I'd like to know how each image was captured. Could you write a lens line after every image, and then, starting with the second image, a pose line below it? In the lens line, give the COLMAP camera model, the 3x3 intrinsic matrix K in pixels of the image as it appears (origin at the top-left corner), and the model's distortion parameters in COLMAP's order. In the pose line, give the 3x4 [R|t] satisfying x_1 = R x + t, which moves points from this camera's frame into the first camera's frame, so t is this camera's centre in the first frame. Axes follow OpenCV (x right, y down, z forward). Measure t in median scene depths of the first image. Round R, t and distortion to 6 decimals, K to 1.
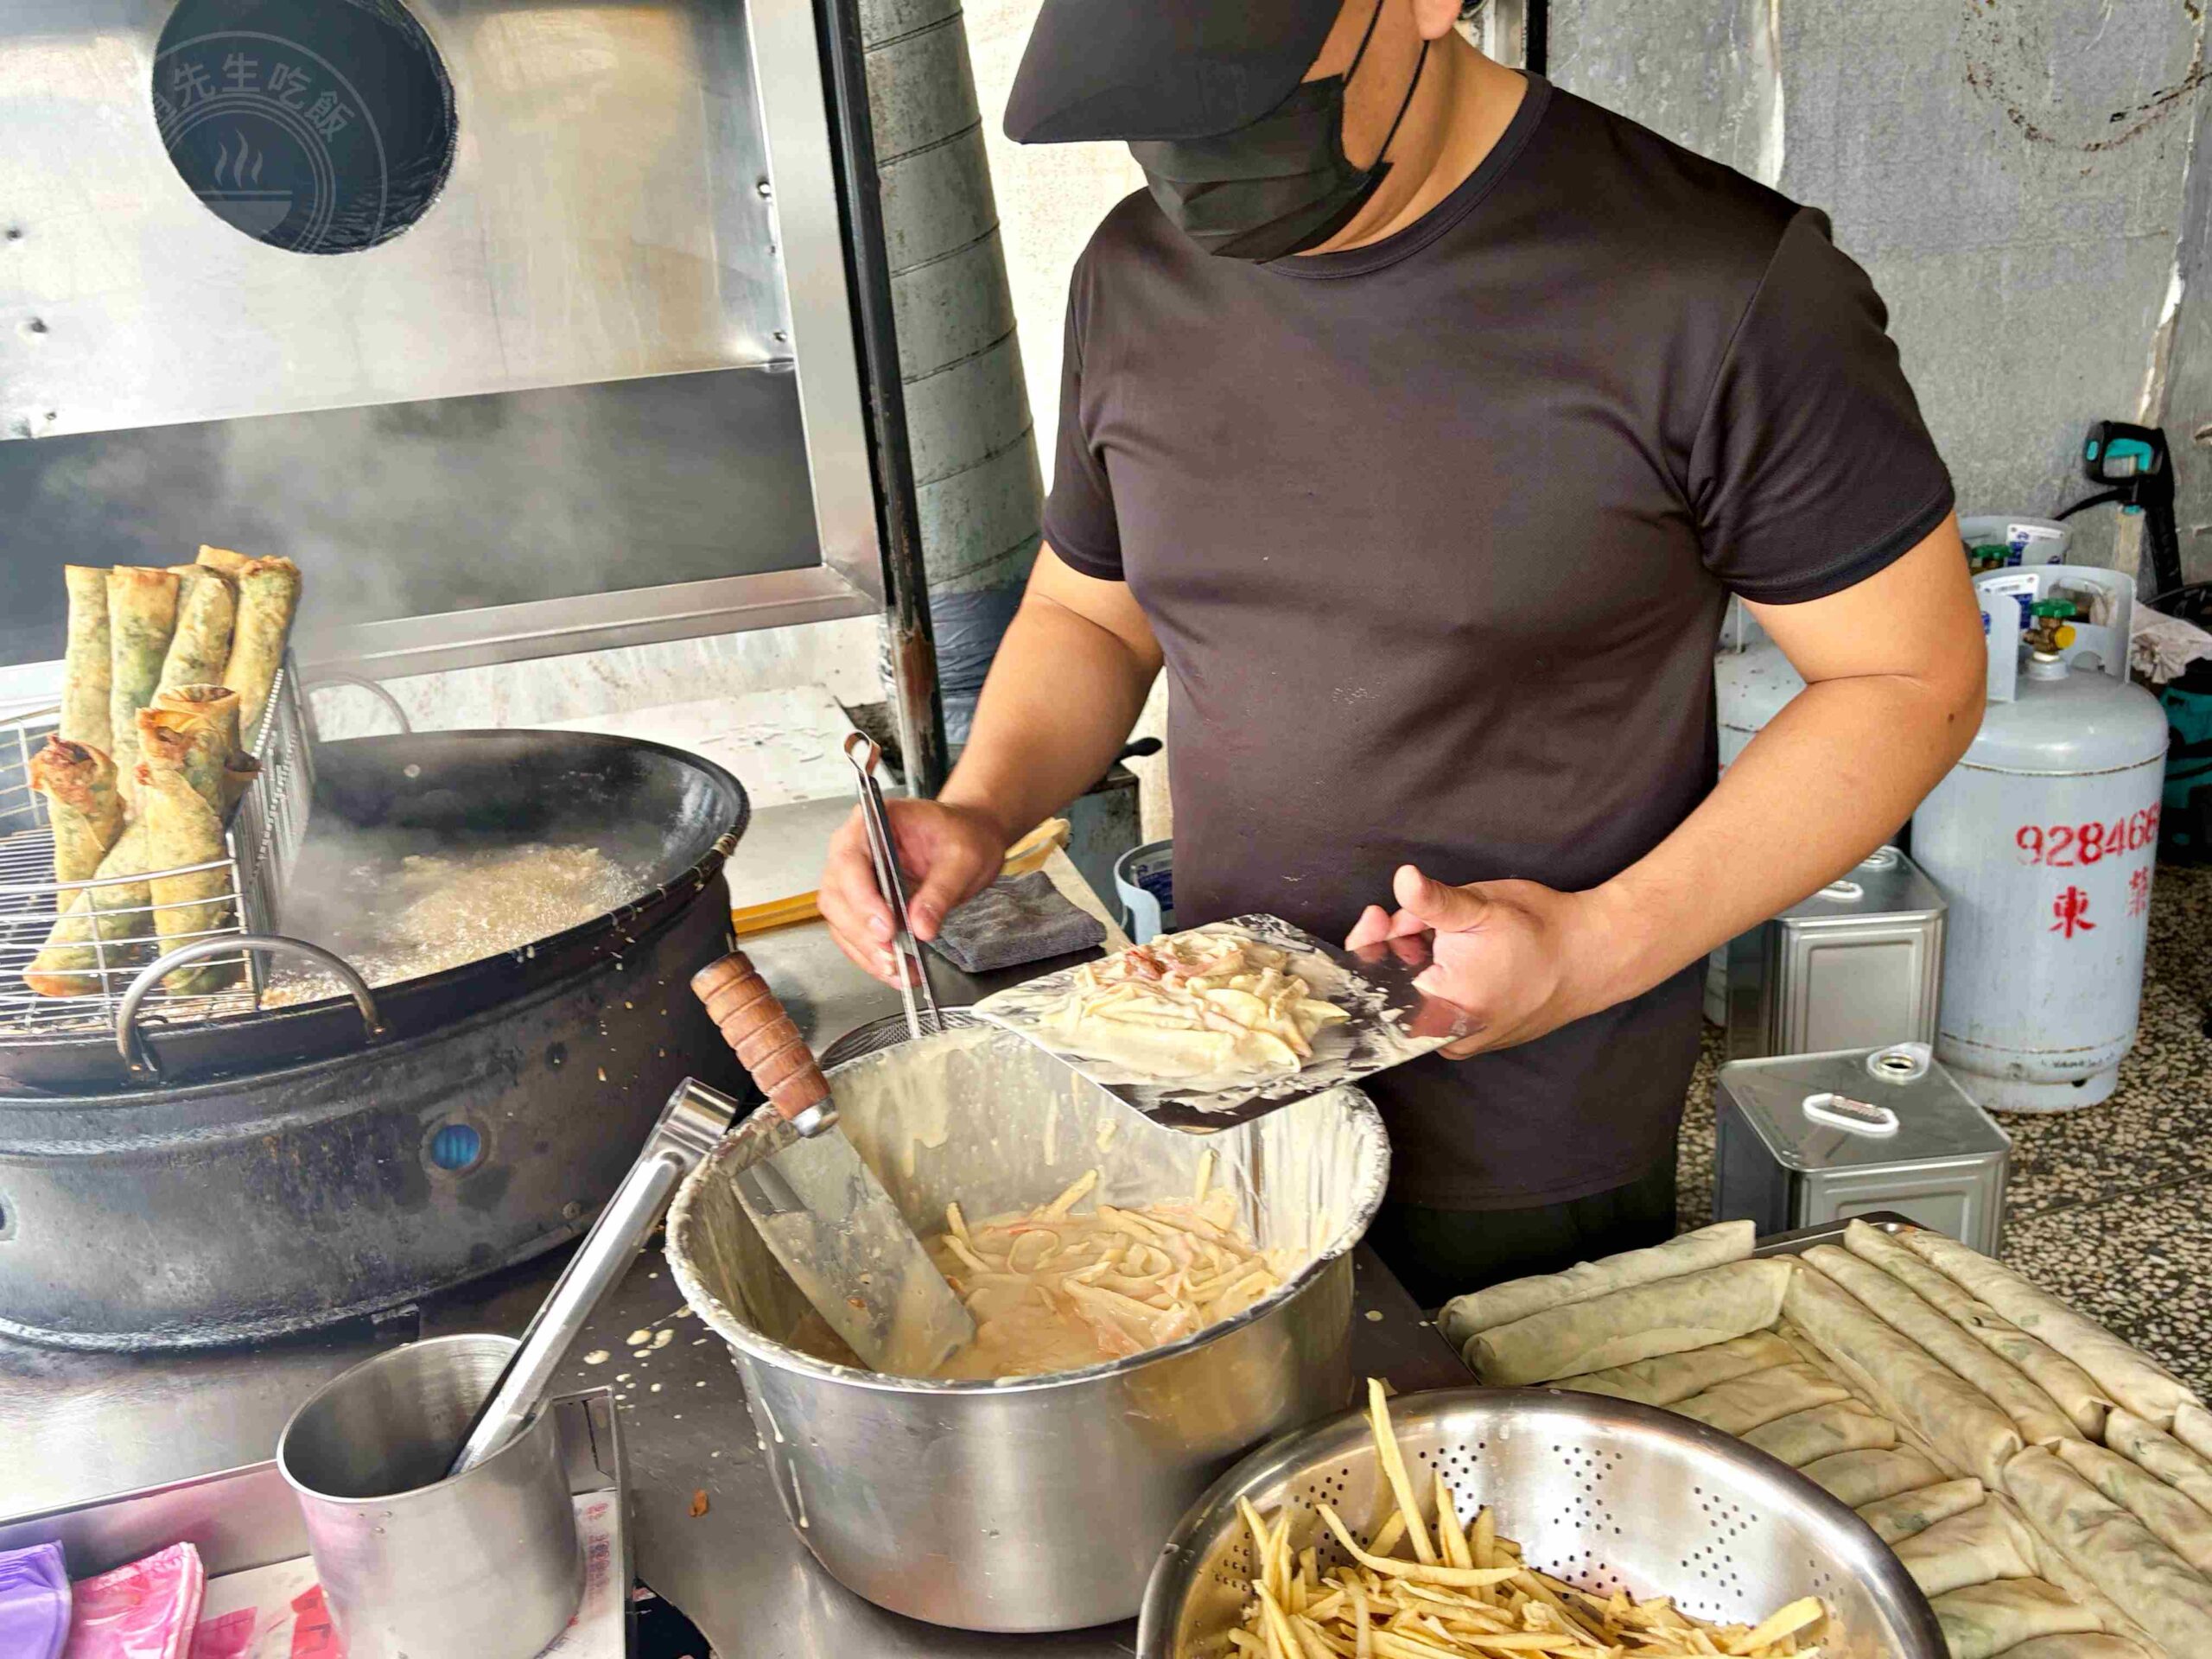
lens RADIAL K [[1905.1, 0, 1103.9], [0, 1905.1, 852.8], [0, 0, 1]] dist [0.028041, 0.010576]
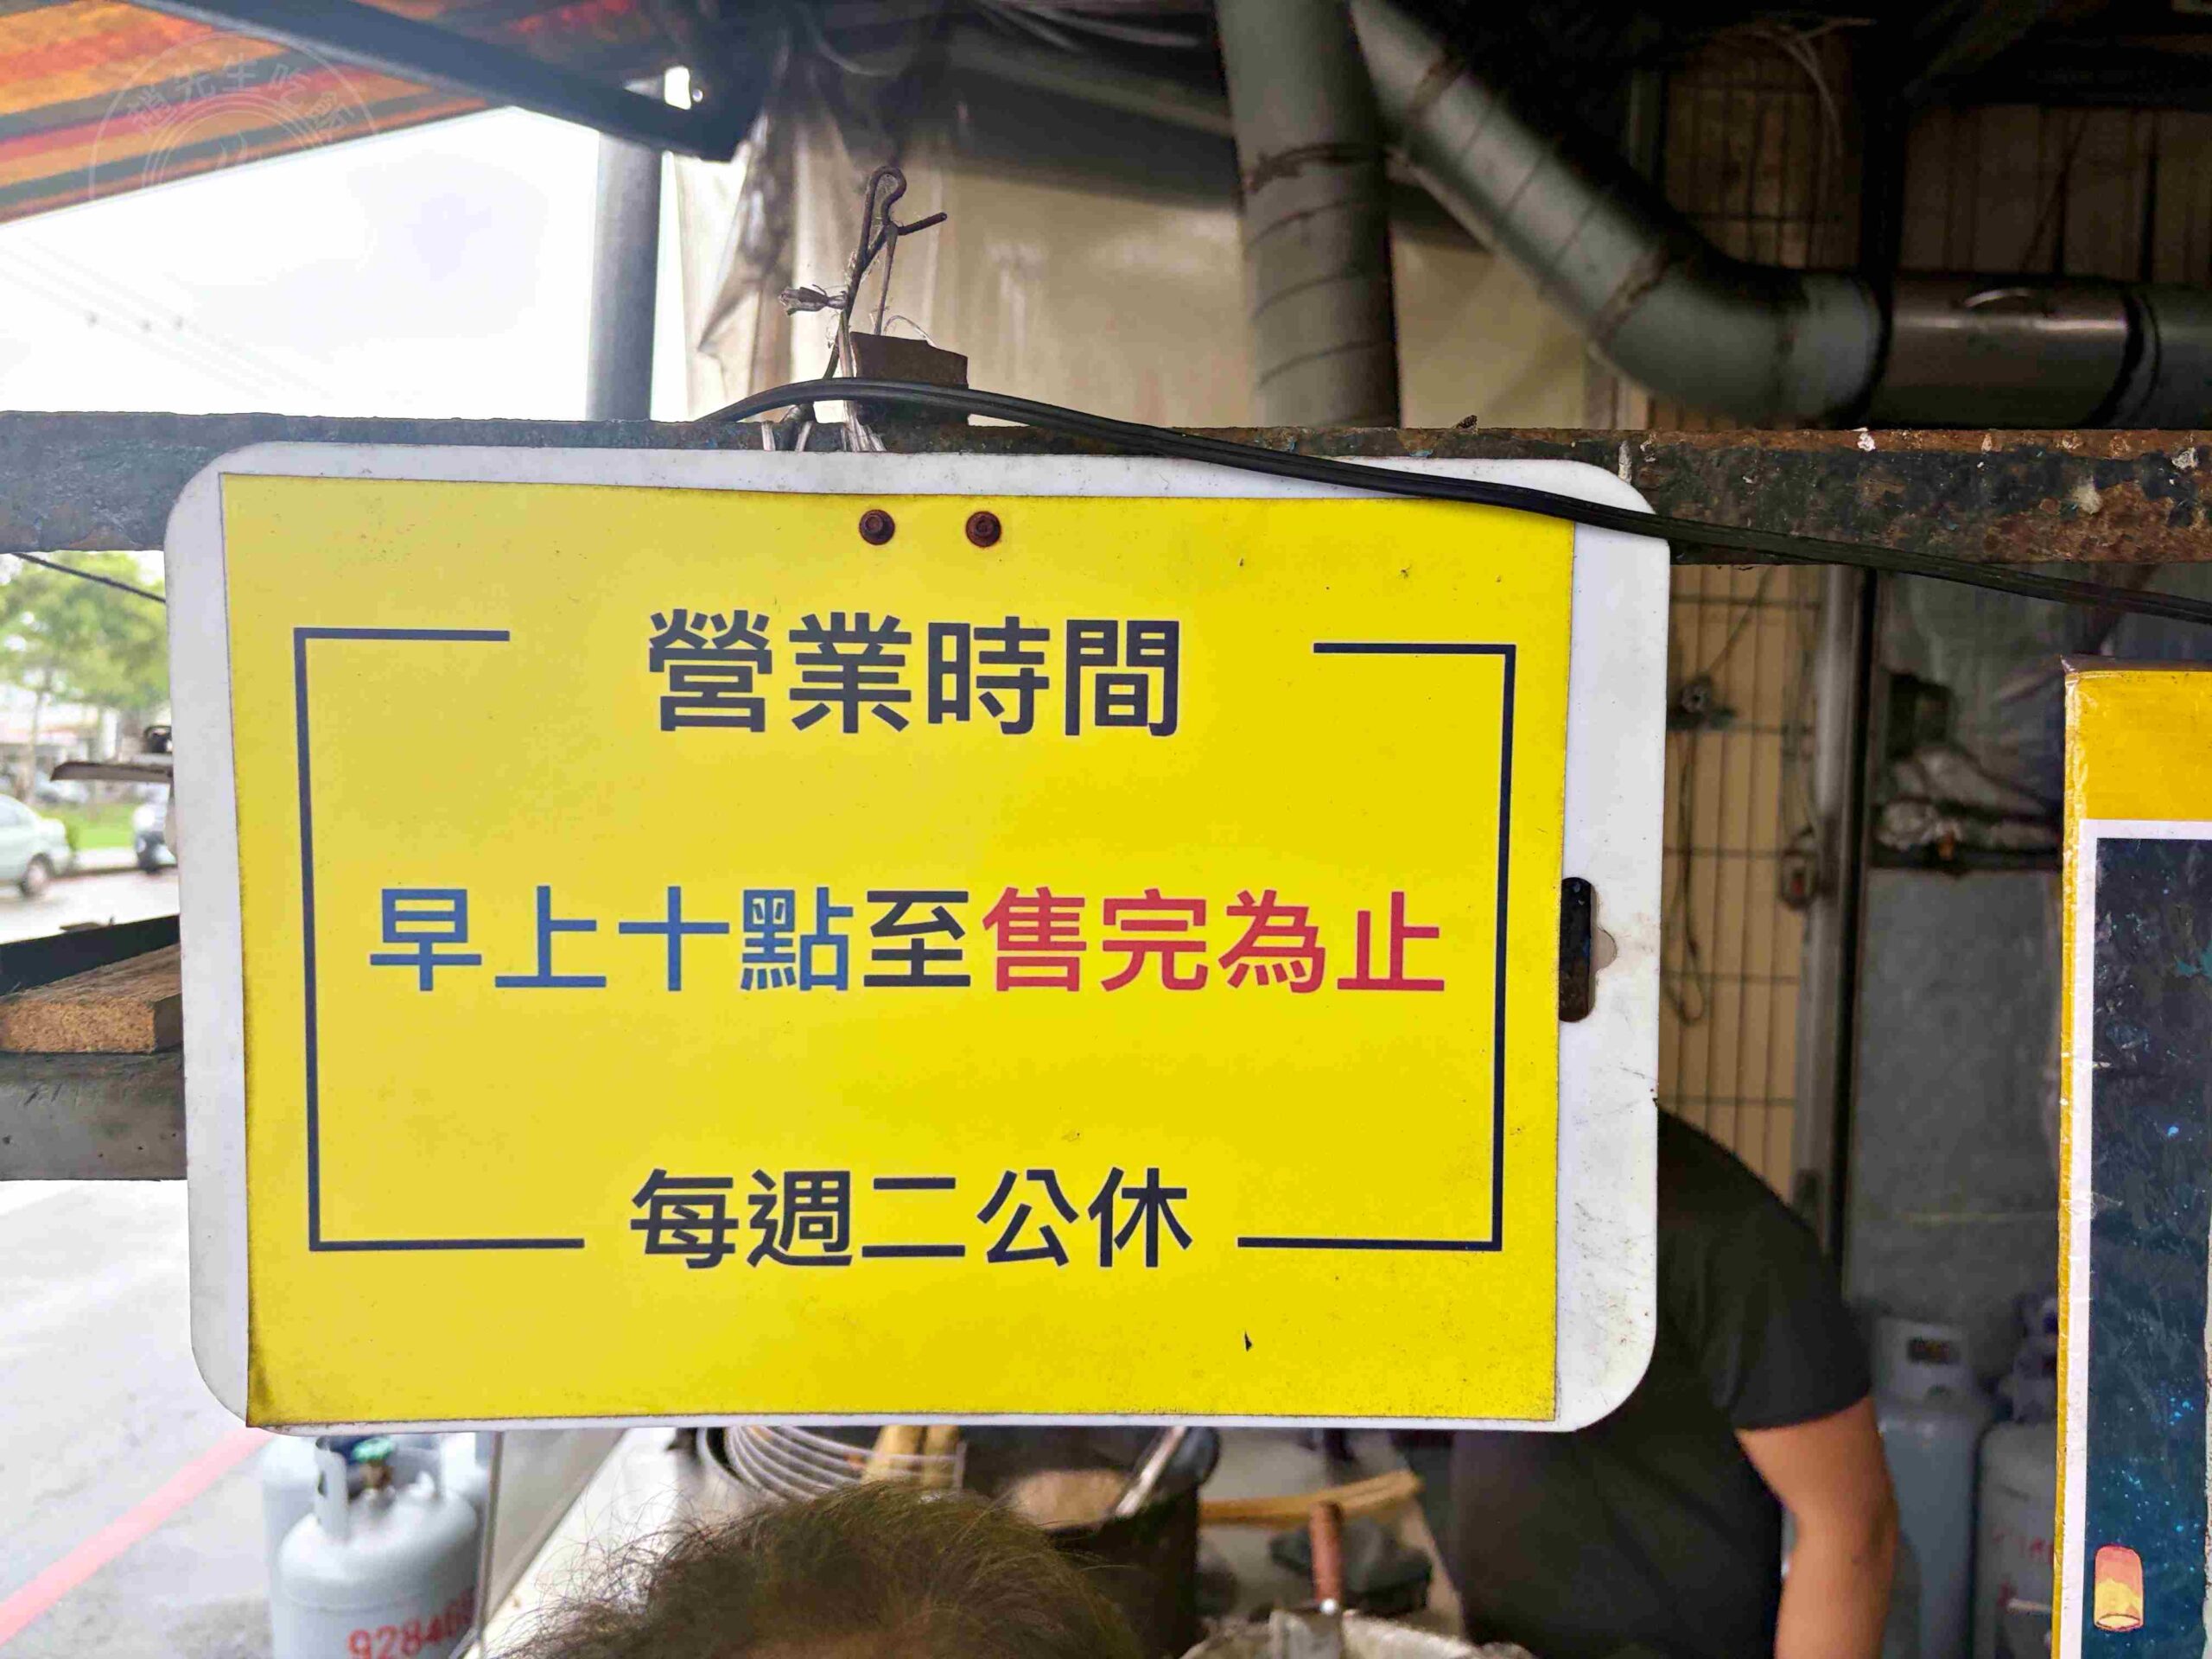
lens RADIAL K [[1729.0, 0, 1081.7], [0, 1729.0, 847.0], [0, 0, 1]] dist [0.039306, -0.051395]
pose [[0.957948, 0.103278, -0.267711, 0.038813], [-0.179826, 0.943116, -0.279634, -0.054239], [0.223602, 0.316016, 0.922028, -0.435096]]
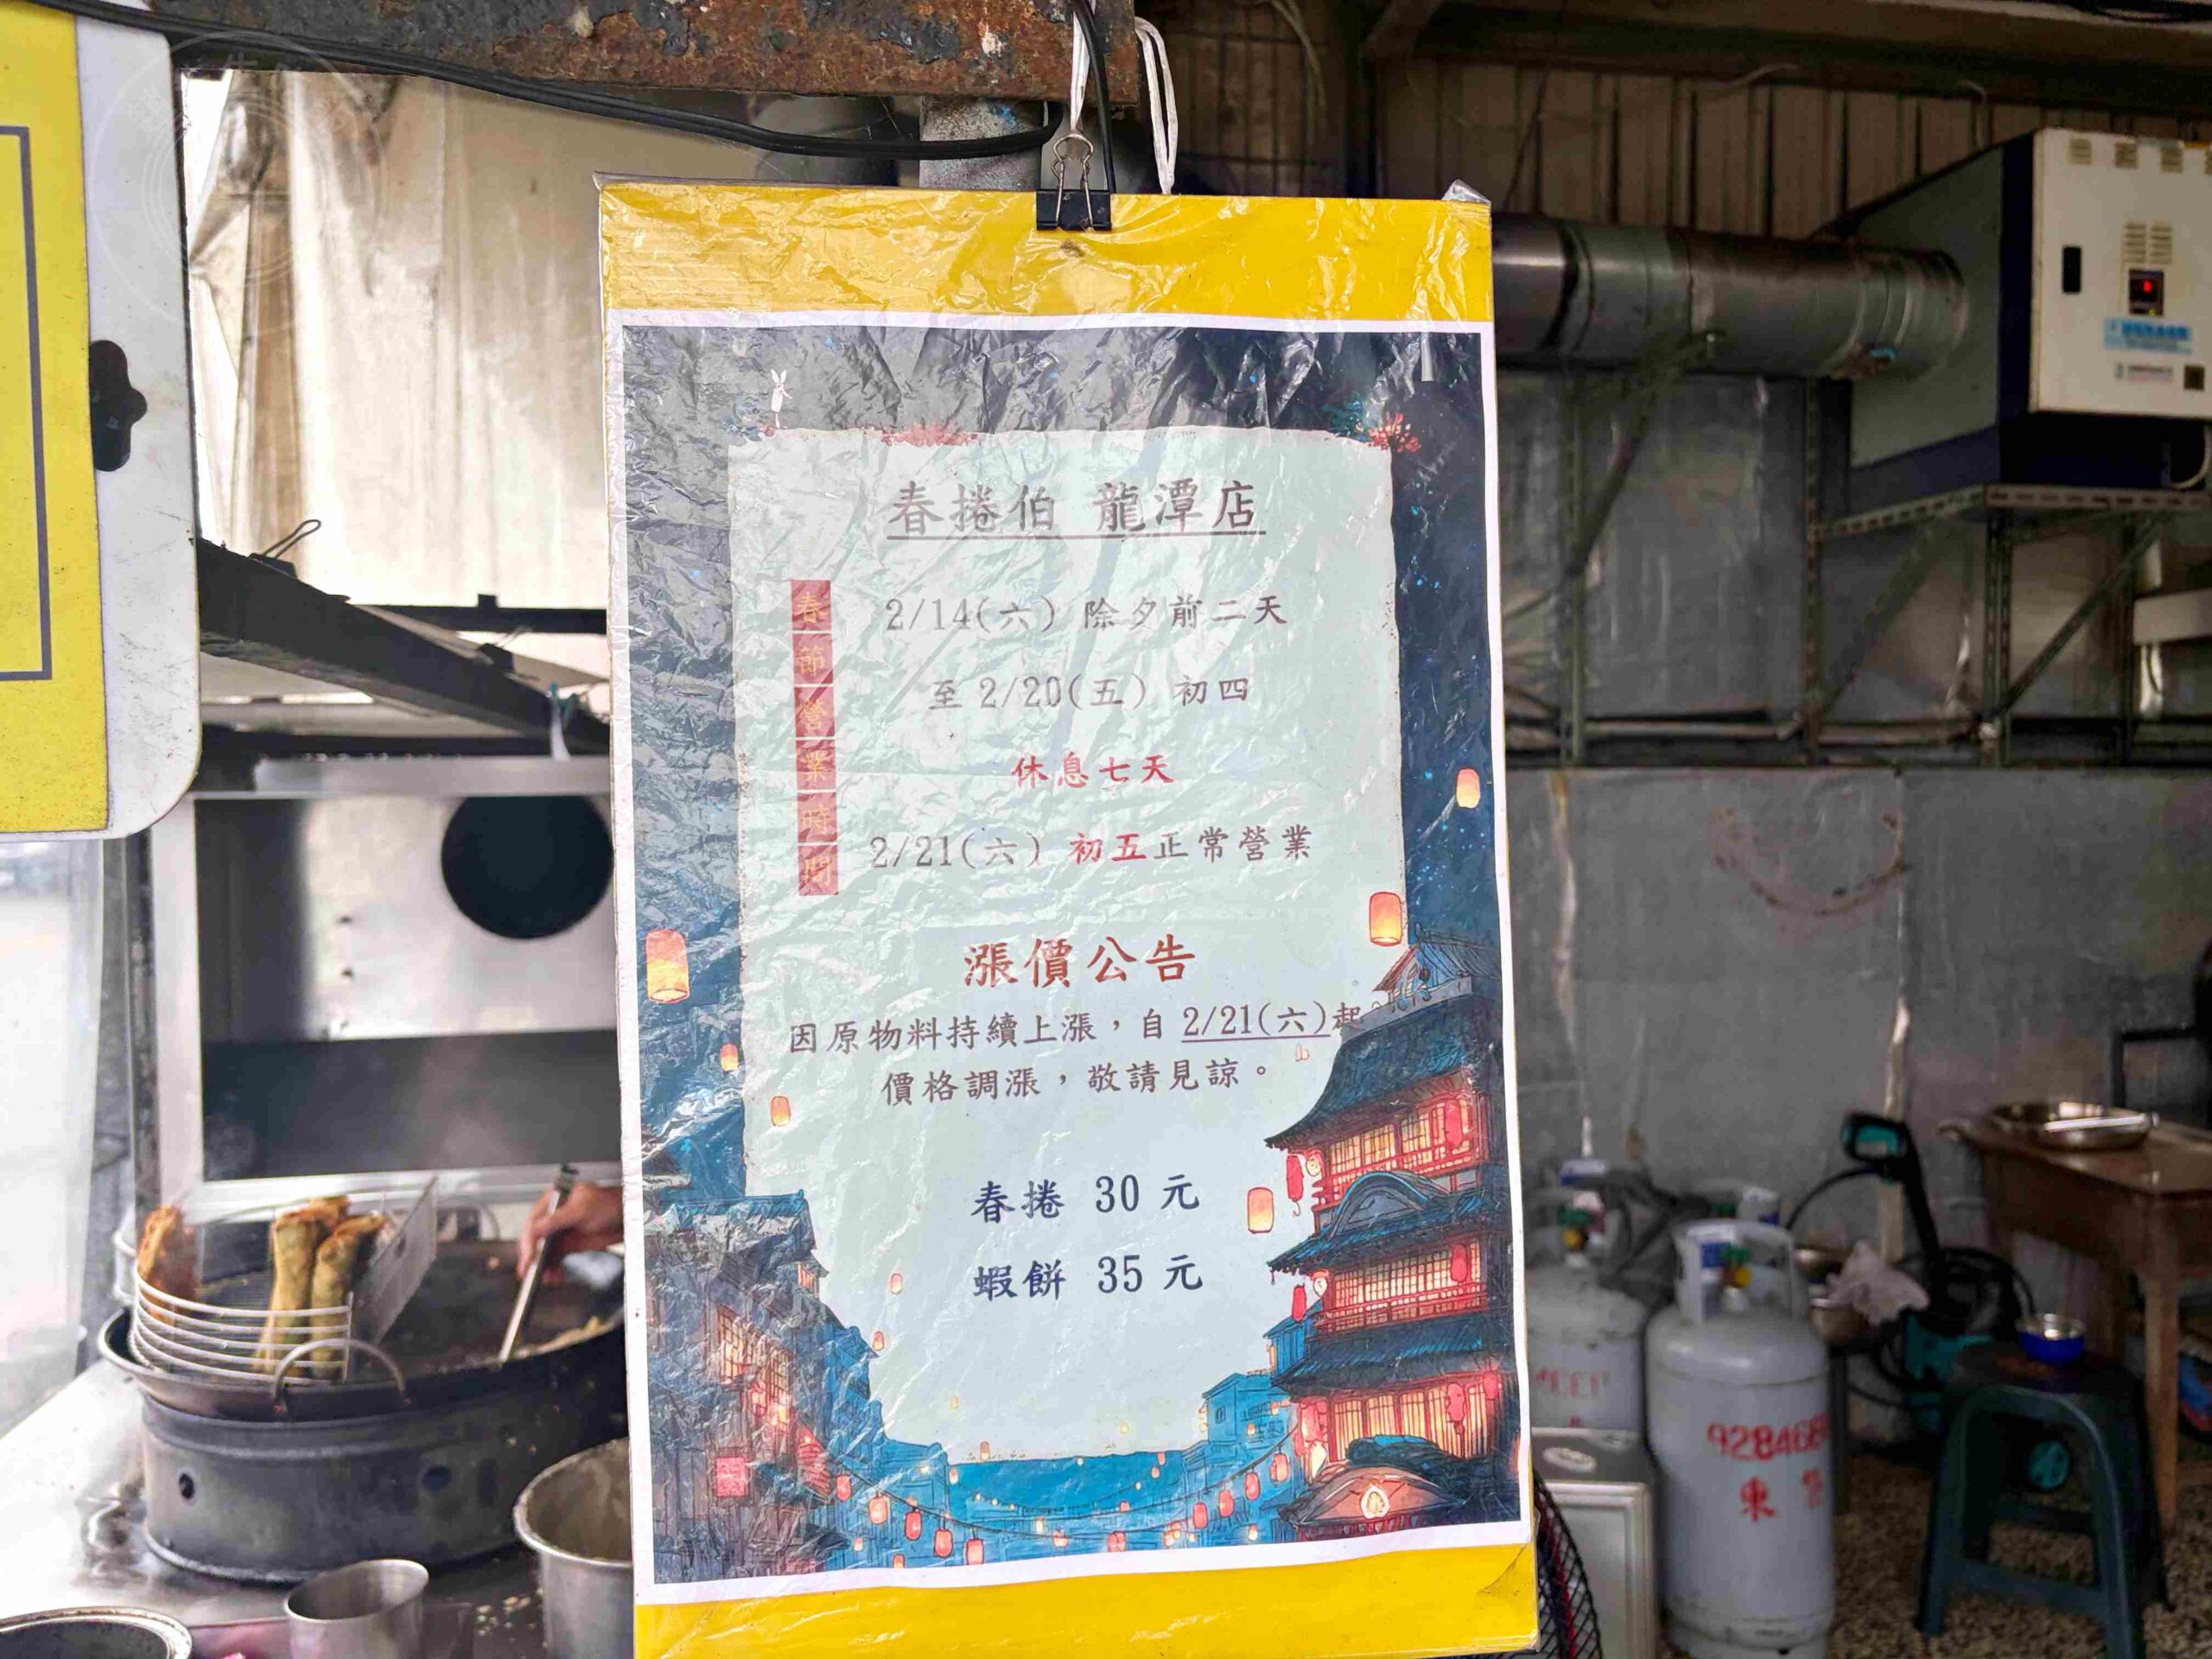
lens RADIAL K [[1729.0, 0, 1090.0], [0, 1729.0, 830.5], [0, 0, 1]] dist [0.039306, -0.051395]
pose [[0.991589, 0.059510, -0.114932, 0.254442], [-0.093040, 0.945062, -0.313372, 0.021629], [0.089969, 0.321429, 0.942650, -0.408578]]
